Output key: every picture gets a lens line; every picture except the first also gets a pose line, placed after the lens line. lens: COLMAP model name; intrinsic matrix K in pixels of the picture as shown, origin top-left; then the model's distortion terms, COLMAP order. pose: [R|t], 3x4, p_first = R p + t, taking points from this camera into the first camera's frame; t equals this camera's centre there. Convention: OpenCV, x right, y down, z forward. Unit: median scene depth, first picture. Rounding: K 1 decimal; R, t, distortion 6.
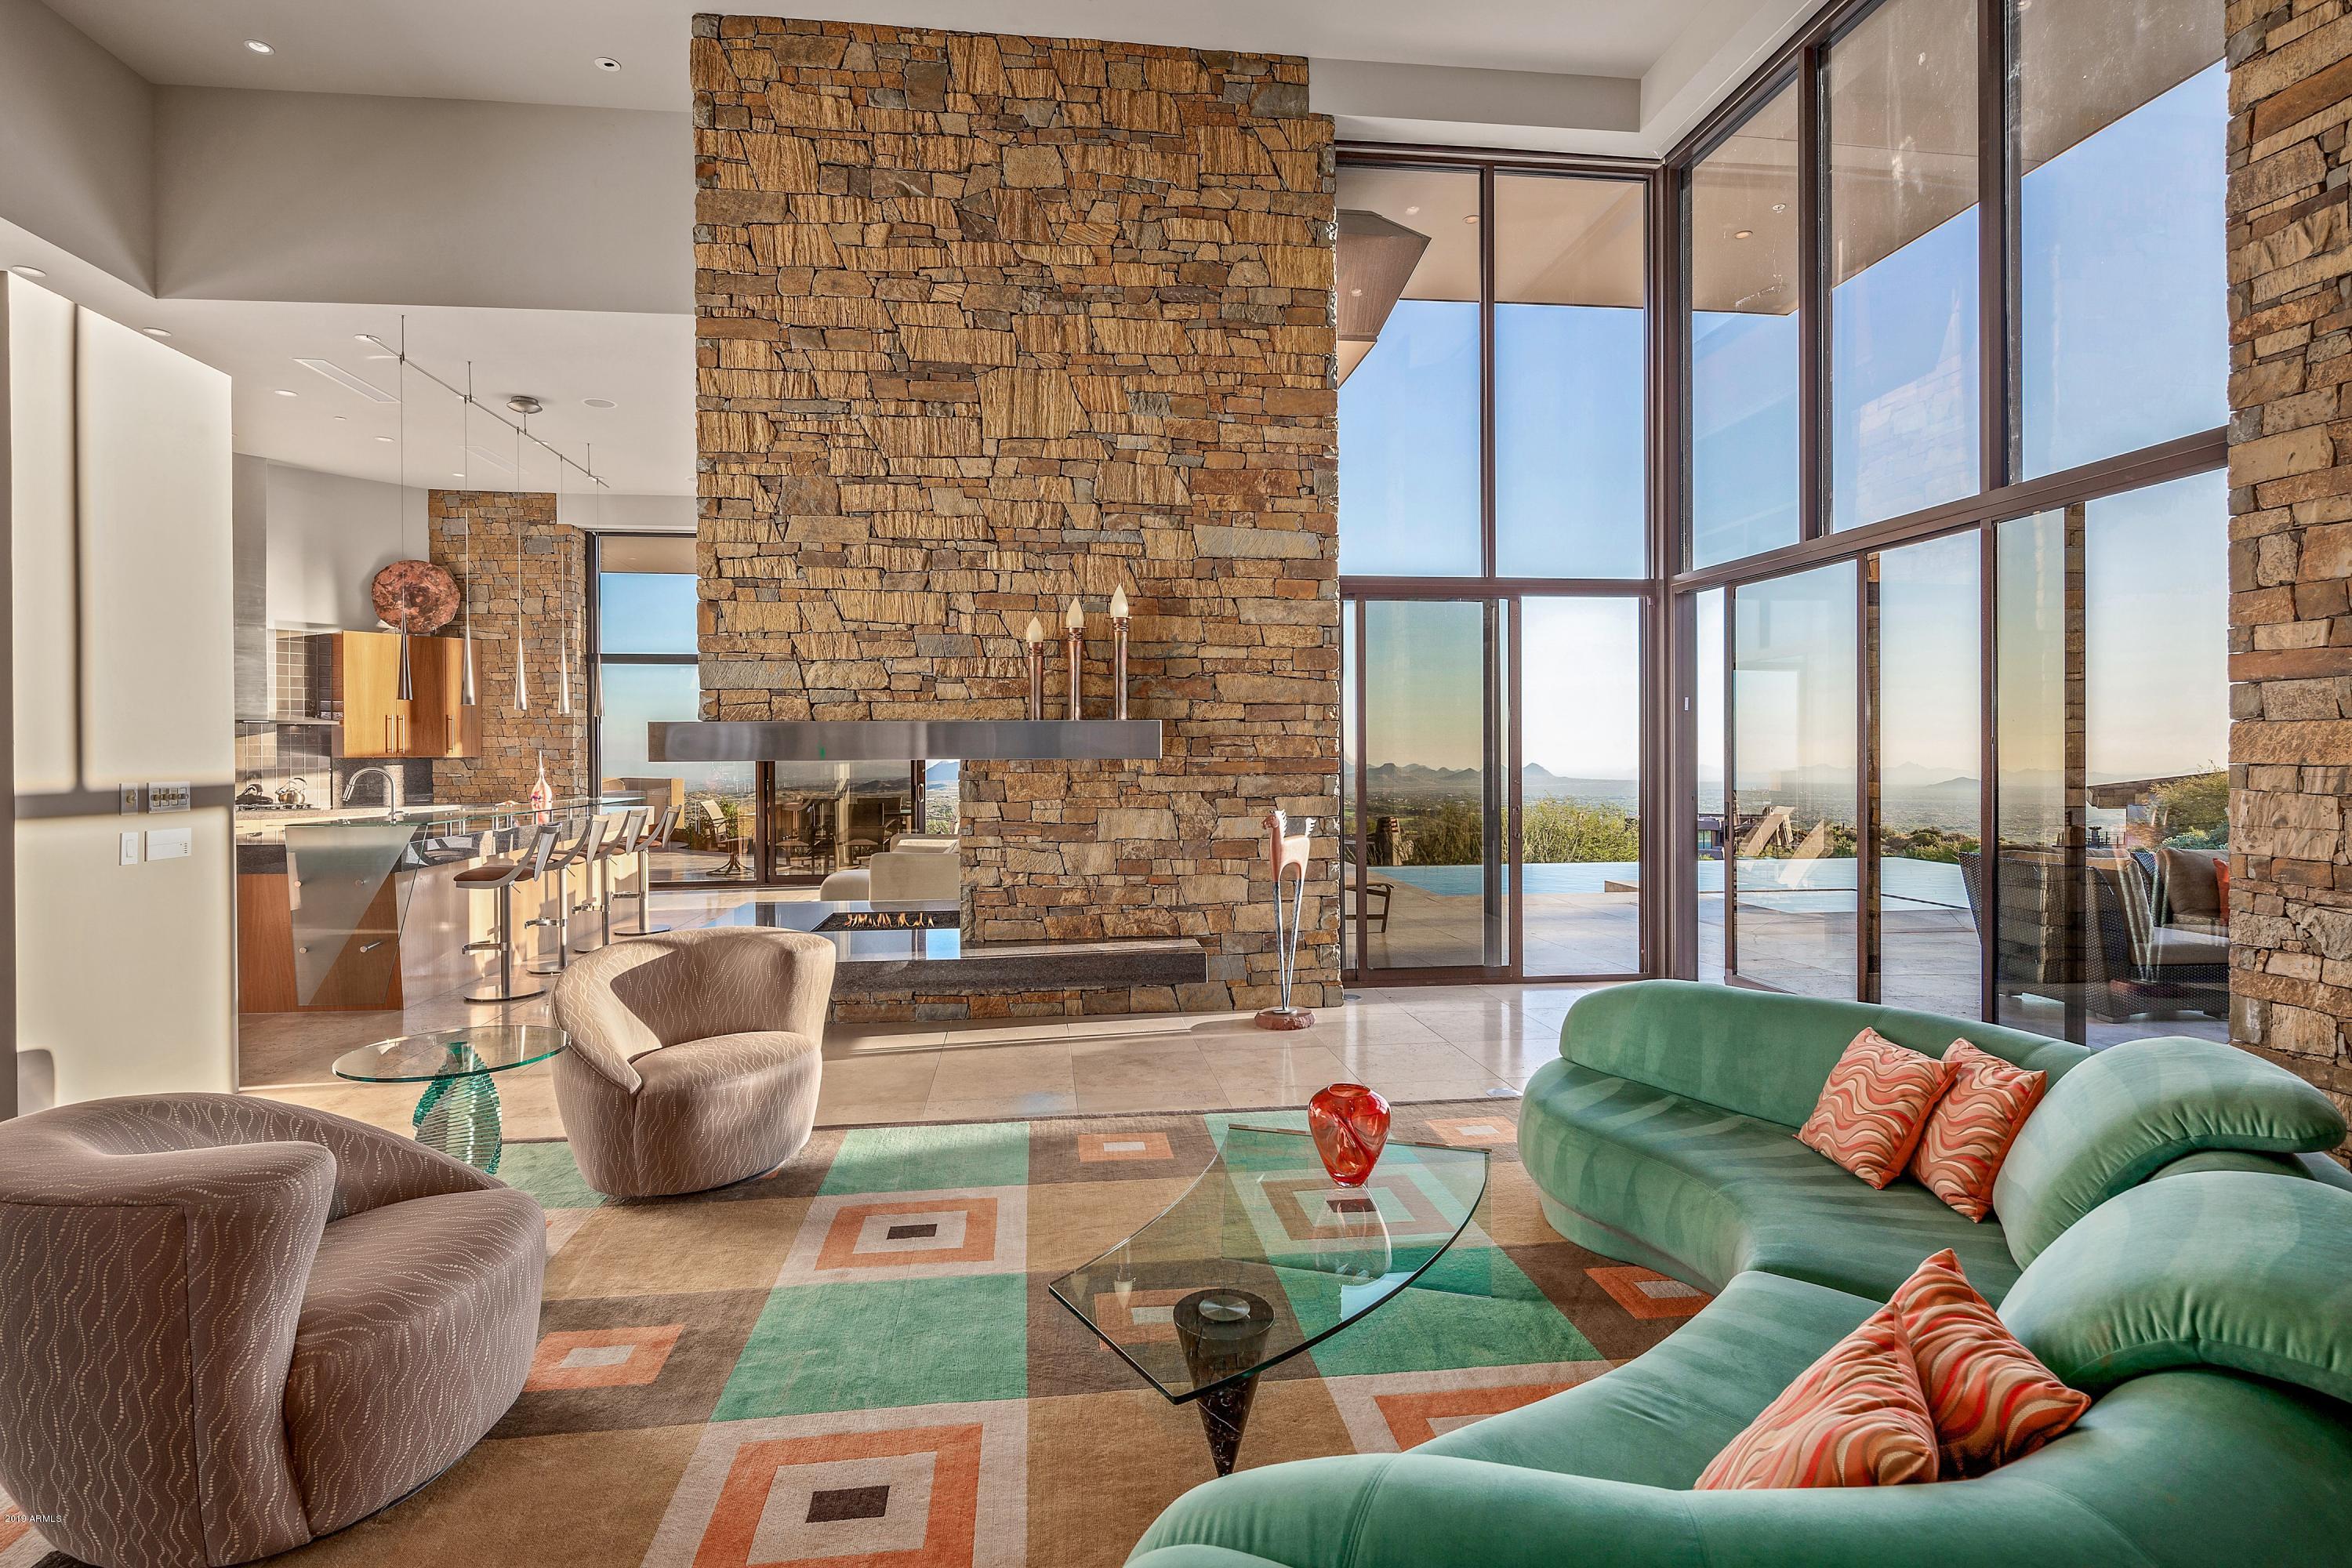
lens RADIAL K [[1127.5, 0, 1222.3], [0, 1127.5, 756.1], [0, 0, 1]] dist [0.002511, -0.003487]
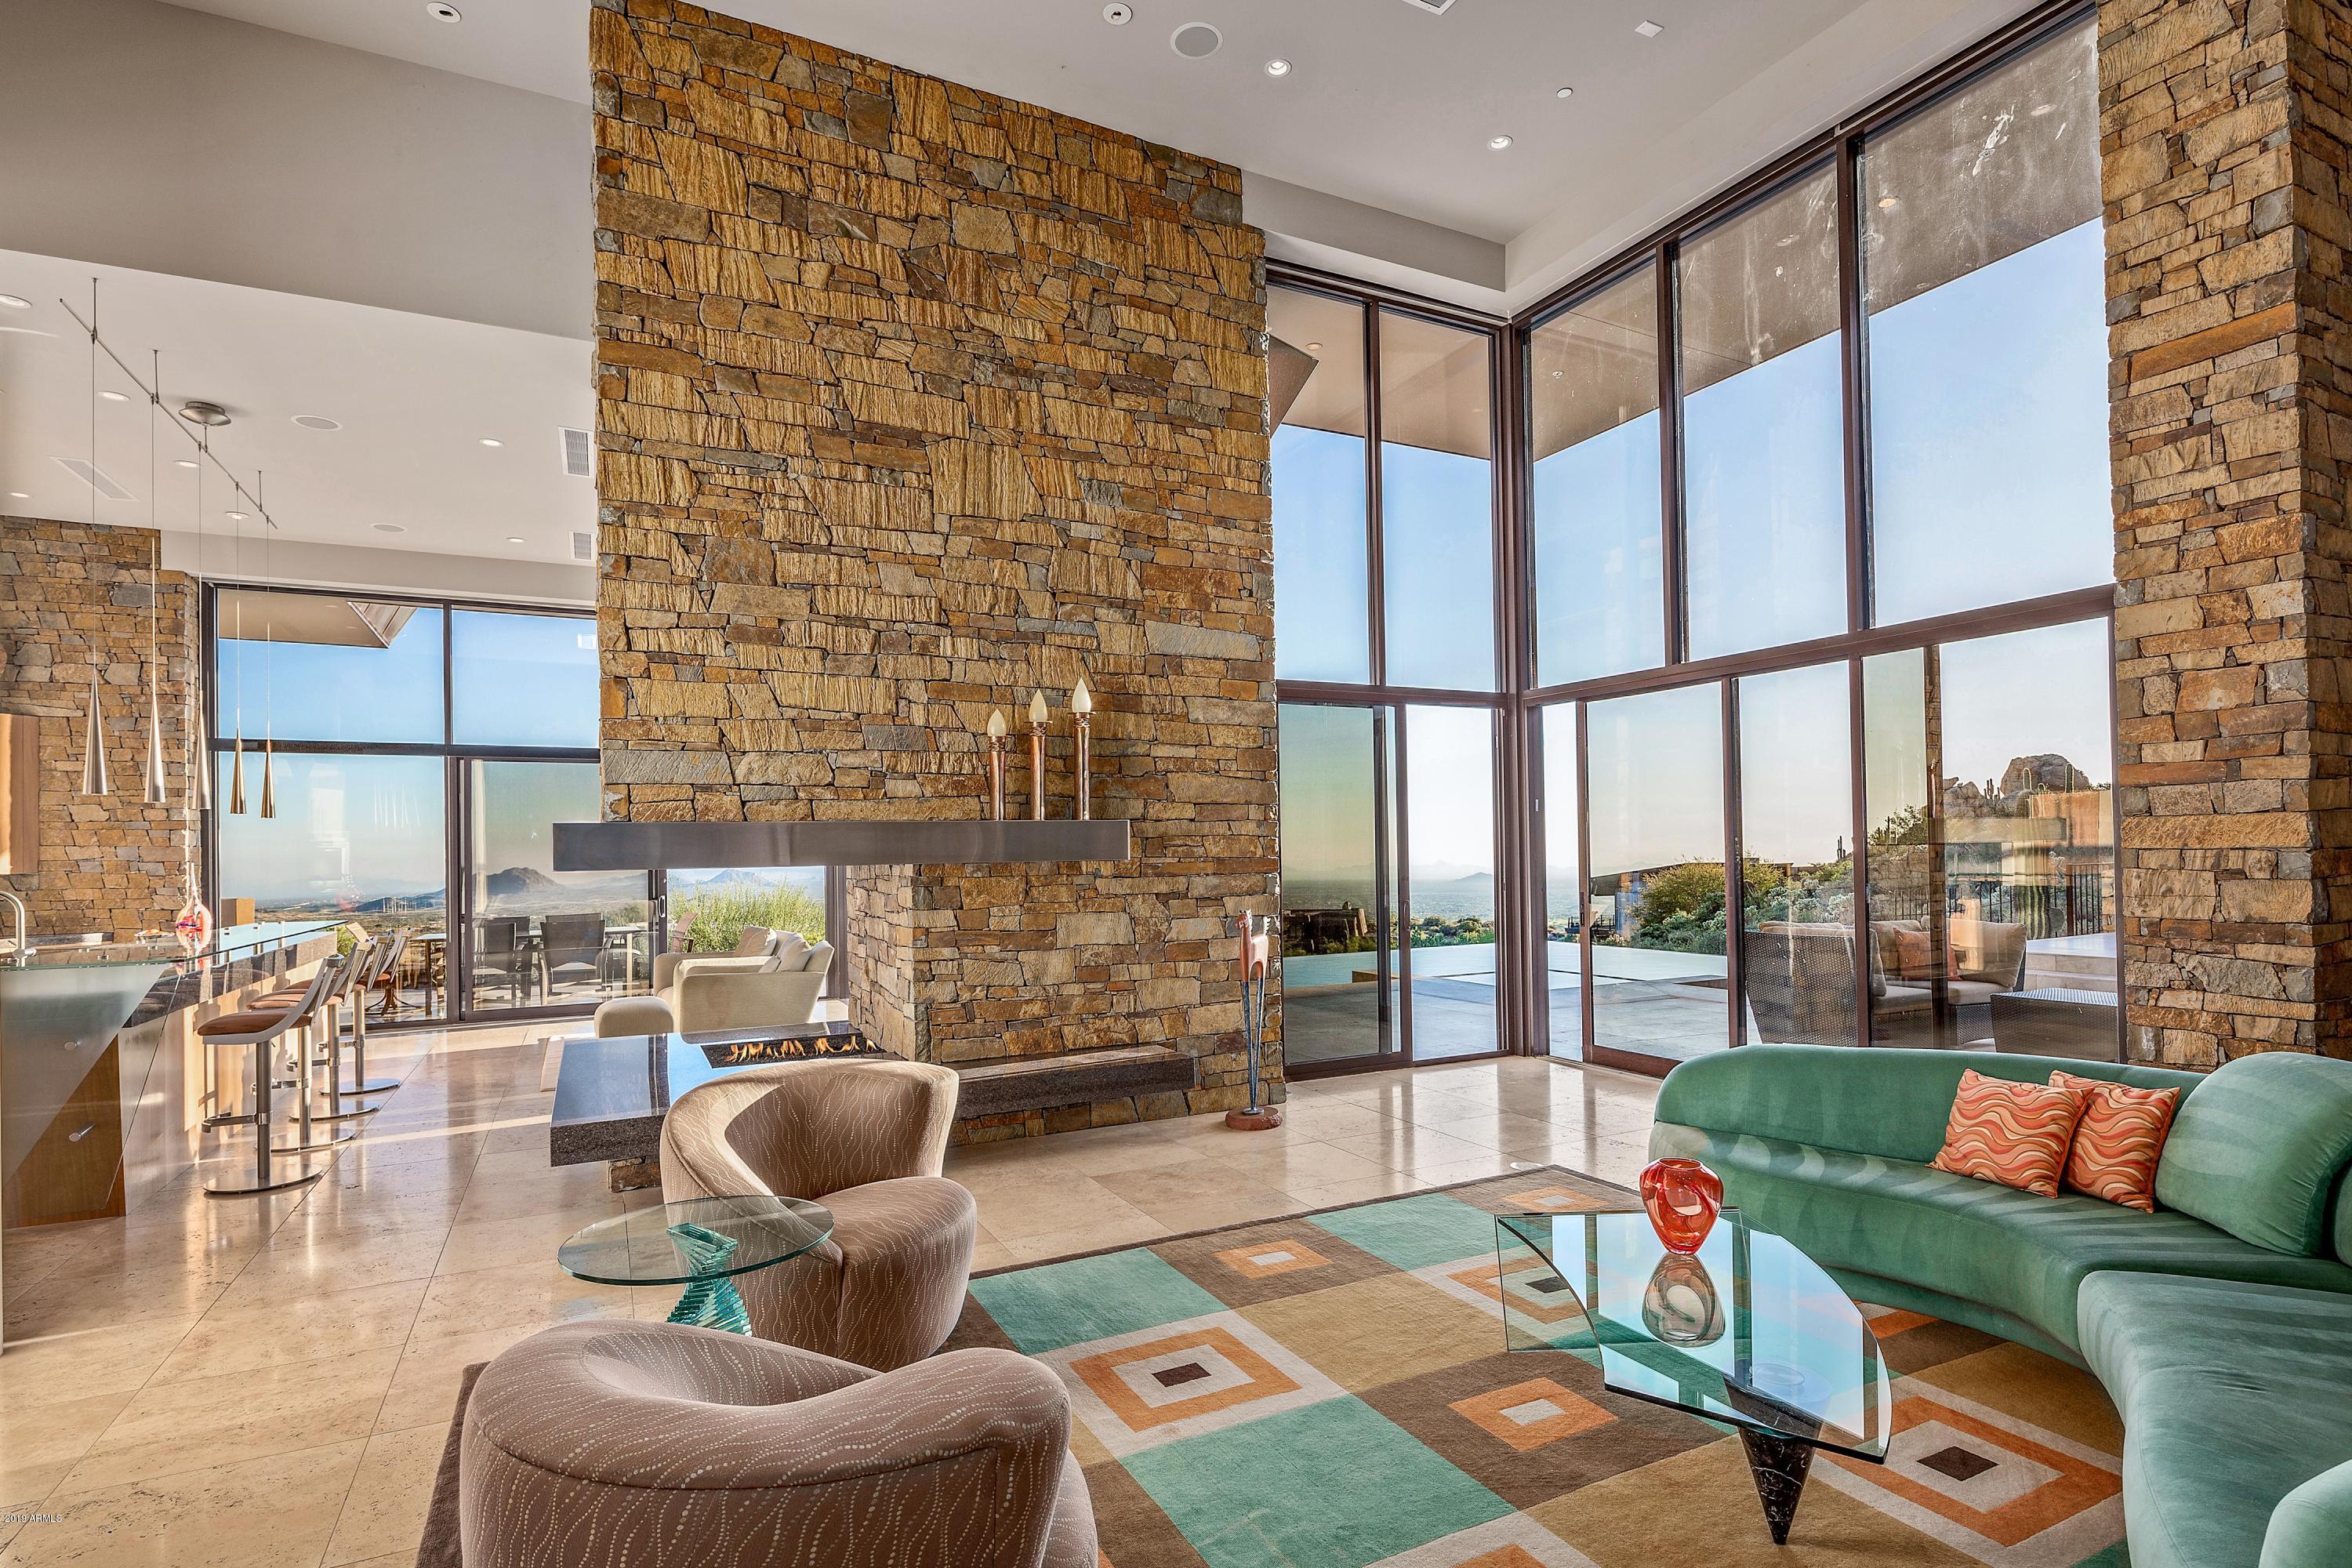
lens RADIAL K [[1127.5, 0, 1199.8], [0, 1127.5, 838.6], [0, 0, 1]] dist [0.002511, -0.003487]
pose [[0.941796, -0.007202, 0.336107, -0.319531], [0.013802, 0.999756, -0.017251, 0.001579], [-0.335901, 0.020885, 0.941666, 0.070061]]
